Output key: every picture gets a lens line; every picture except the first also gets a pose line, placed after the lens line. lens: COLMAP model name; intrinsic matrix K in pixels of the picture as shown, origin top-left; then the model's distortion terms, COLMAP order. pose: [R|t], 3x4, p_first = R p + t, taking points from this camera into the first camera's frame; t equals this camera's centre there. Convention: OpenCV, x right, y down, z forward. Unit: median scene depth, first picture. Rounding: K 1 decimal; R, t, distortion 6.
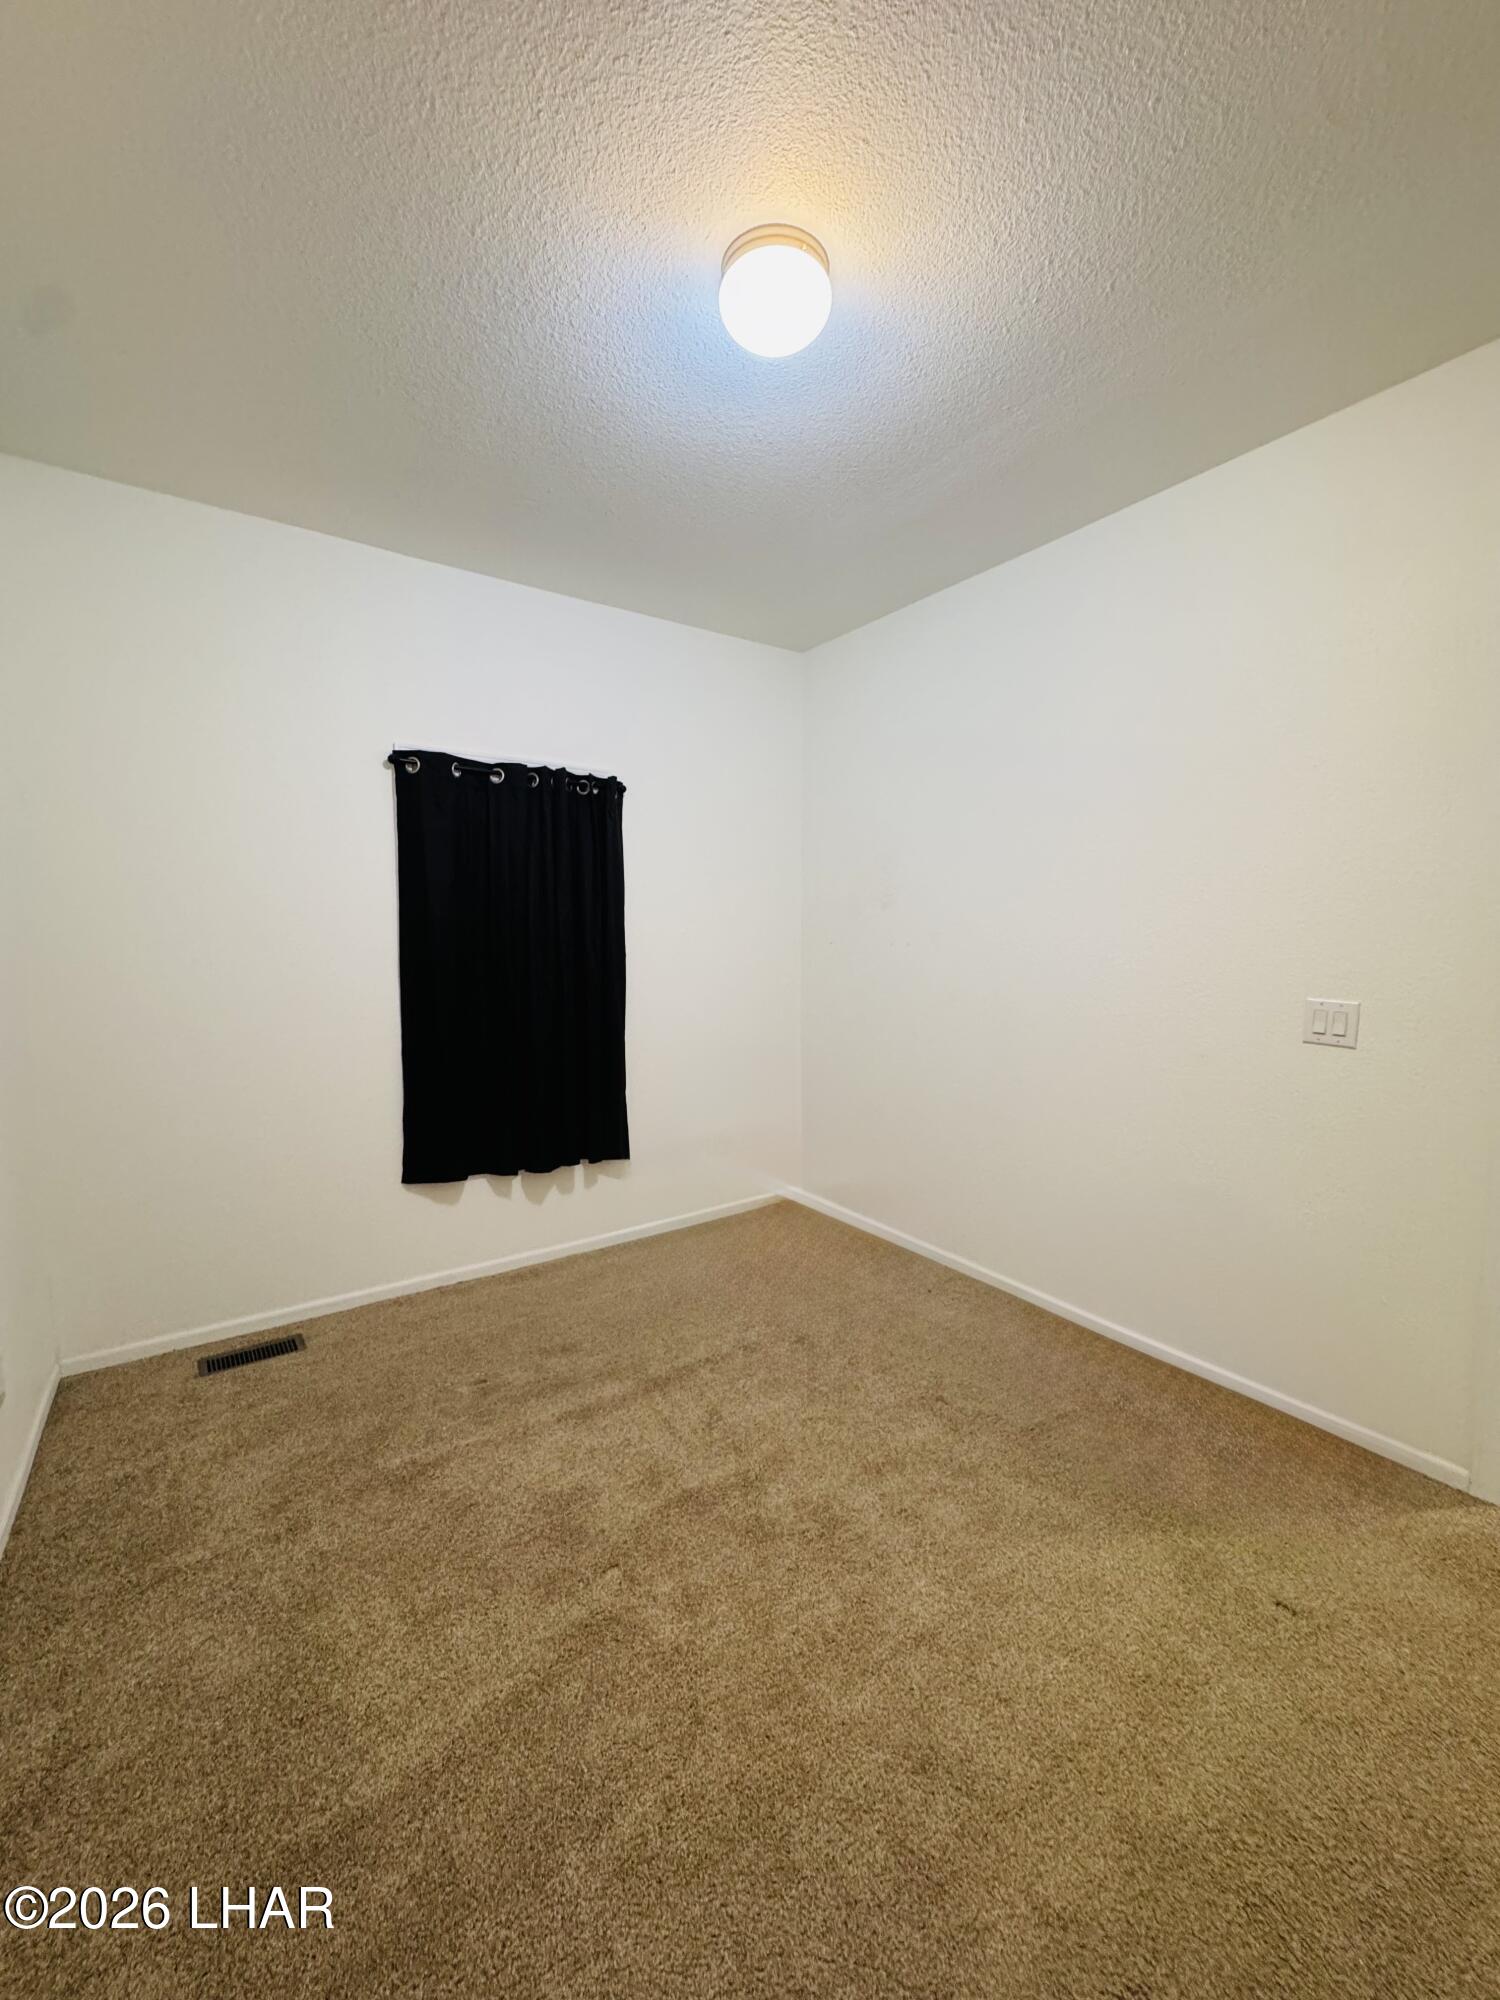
lens RADIAL K [[811.5, 0, 756.4], [0, 811.5, 998.4], [0, 0, 1]] dist [-0.000716, 0.000750]
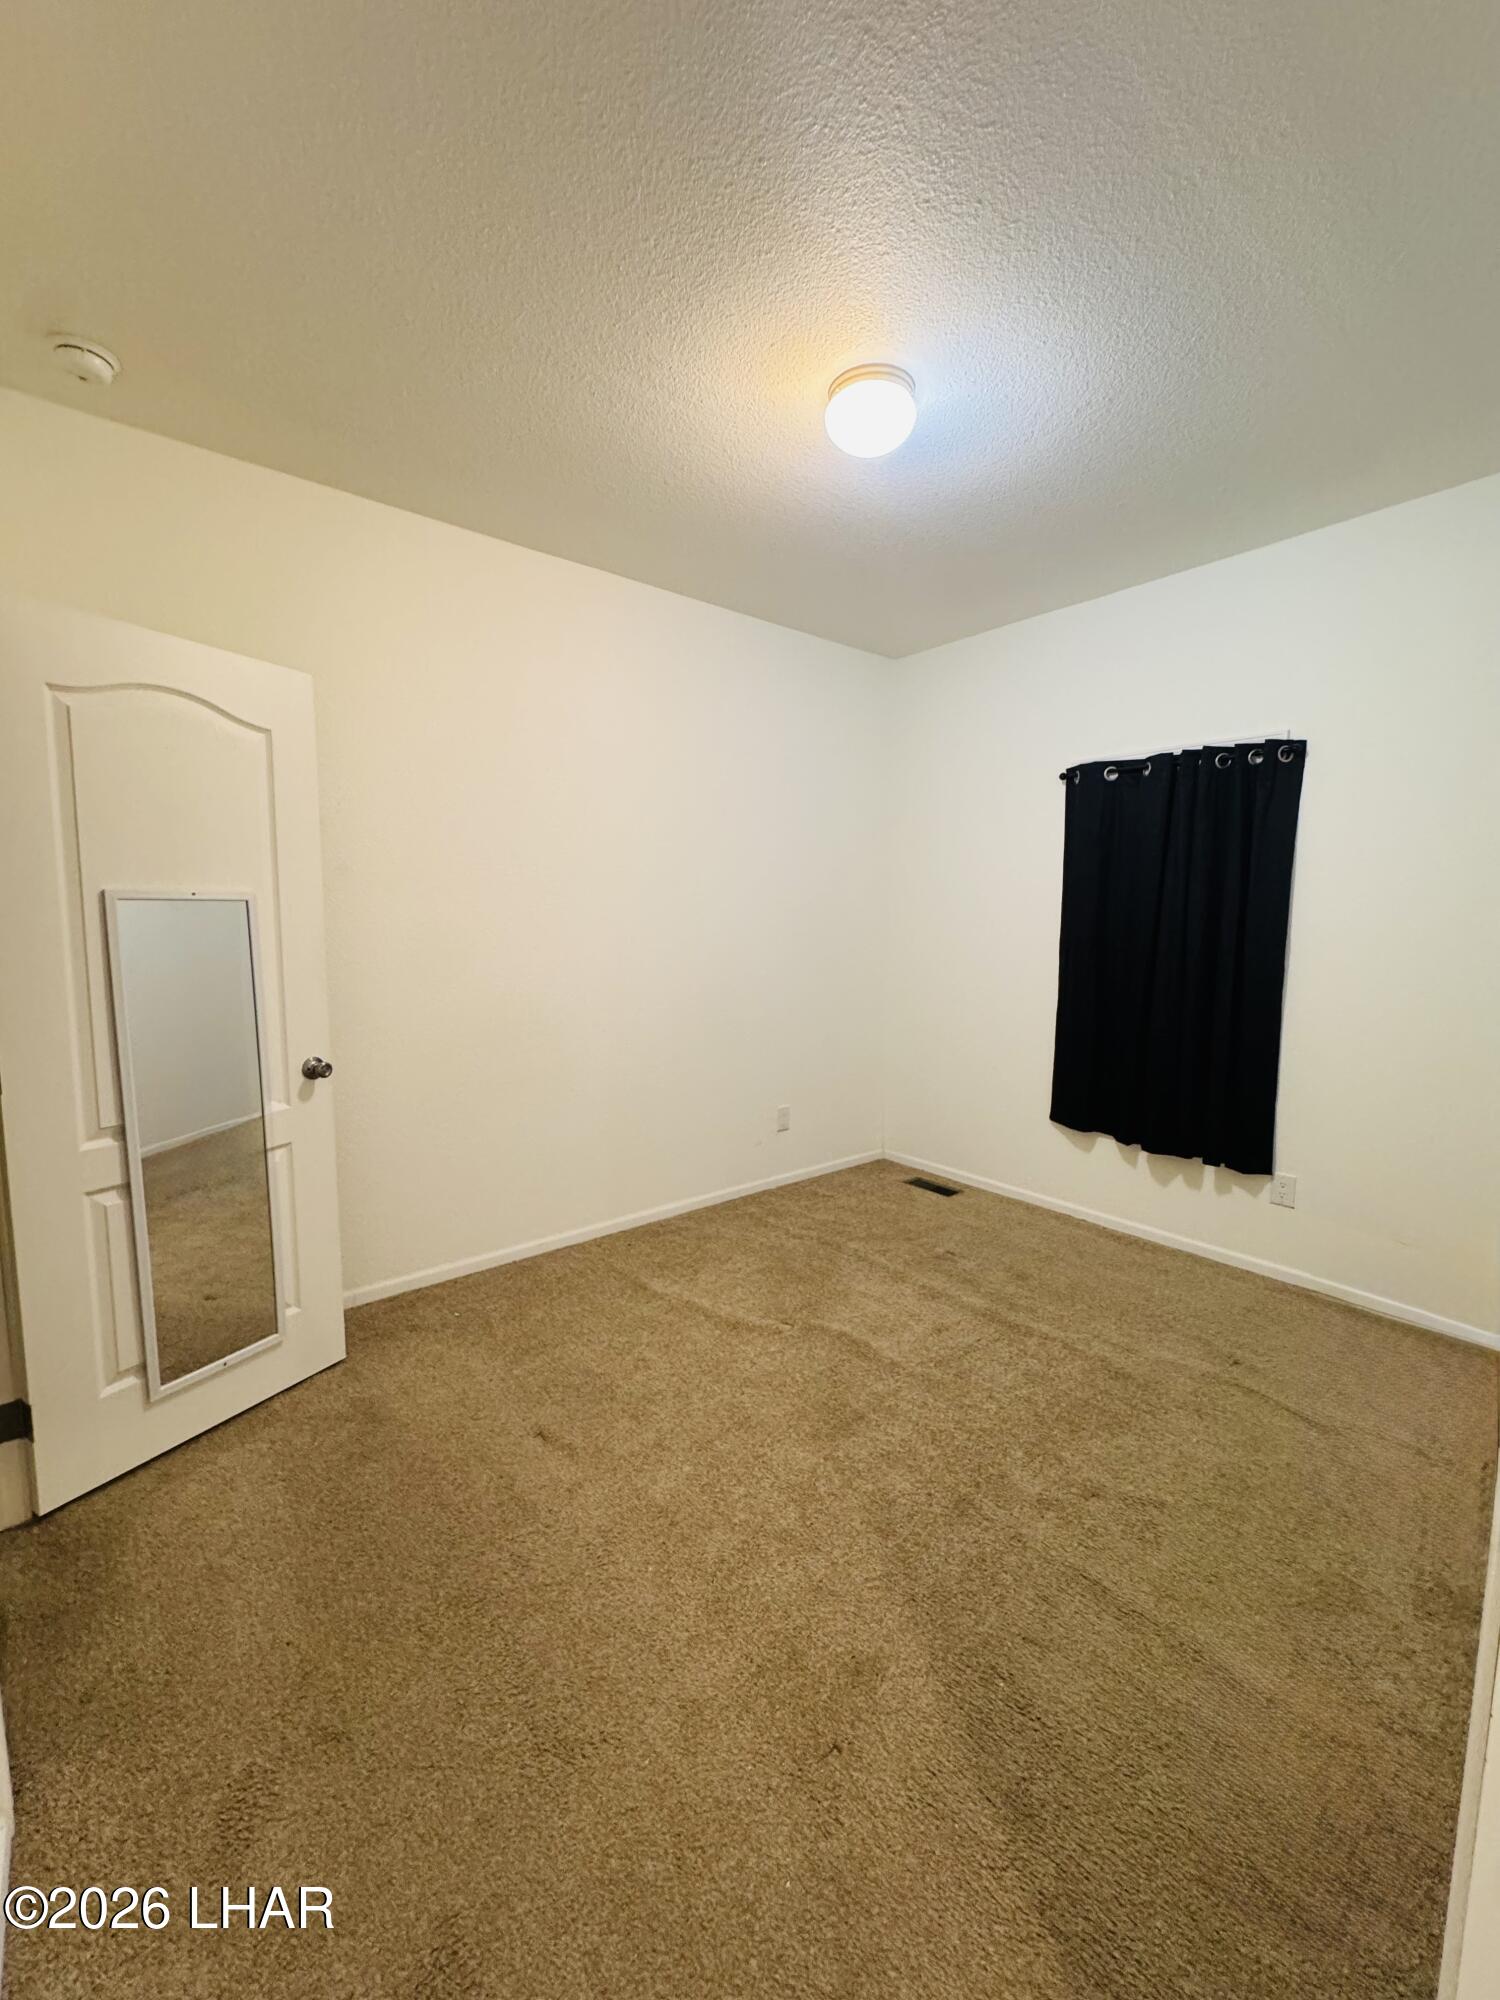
lens RADIAL K [[811.5, 0, 756.4], [0, 811.5, 998.4], [0, 0, 1]] dist [-0.000716, 0.000750]
pose [[0.074817, 0.104846, -0.991670, 0.749223], [-0.083598, 0.991616, 0.098533, -0.039775], [0.993687, 0.075529, 0.082955, 0.440267]]
